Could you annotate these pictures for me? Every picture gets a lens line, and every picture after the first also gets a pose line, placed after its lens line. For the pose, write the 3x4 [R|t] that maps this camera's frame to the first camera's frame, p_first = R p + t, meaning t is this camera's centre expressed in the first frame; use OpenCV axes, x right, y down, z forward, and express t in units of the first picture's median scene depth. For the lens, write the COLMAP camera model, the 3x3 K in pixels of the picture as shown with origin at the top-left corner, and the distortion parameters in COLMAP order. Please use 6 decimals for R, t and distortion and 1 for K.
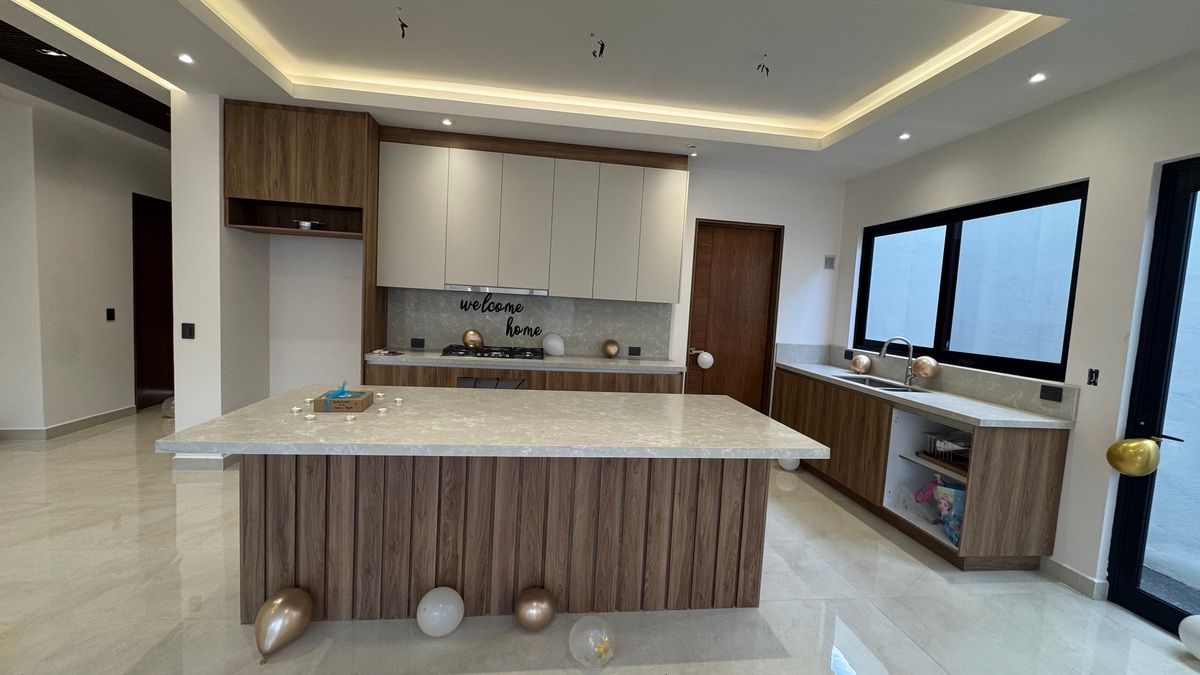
lens RADIAL K [[481.7, 0, 603.2], [0, 481.7, 337.6], [0, 0, 1]] dist [-0.002247, -0.000402]
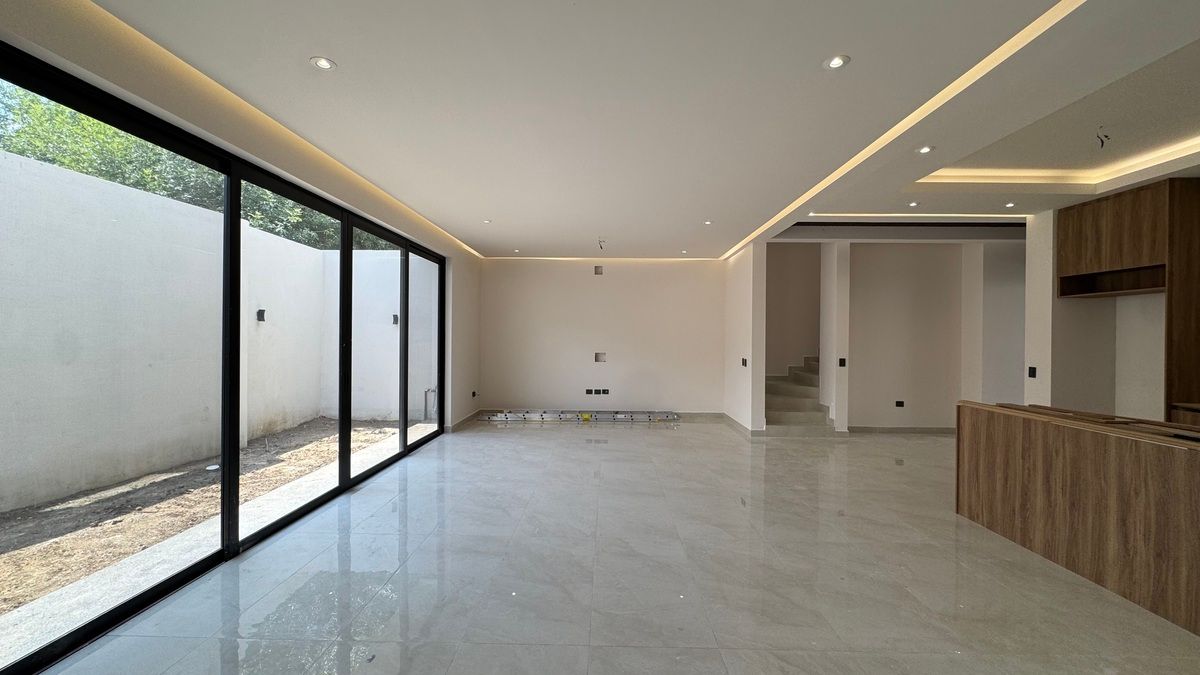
lens RADIAL K [[481.7, 0, 603.2], [0, 481.7, 337.6], [0, 0, 1]] dist [-0.002247, -0.000402]
pose [[-0.141343, -0.053527, -0.988512, 0.770945], [-0.093467, 0.994798, -0.040503, 0.062765], [0.985538, 0.086668, -0.145611, -0.086218]]
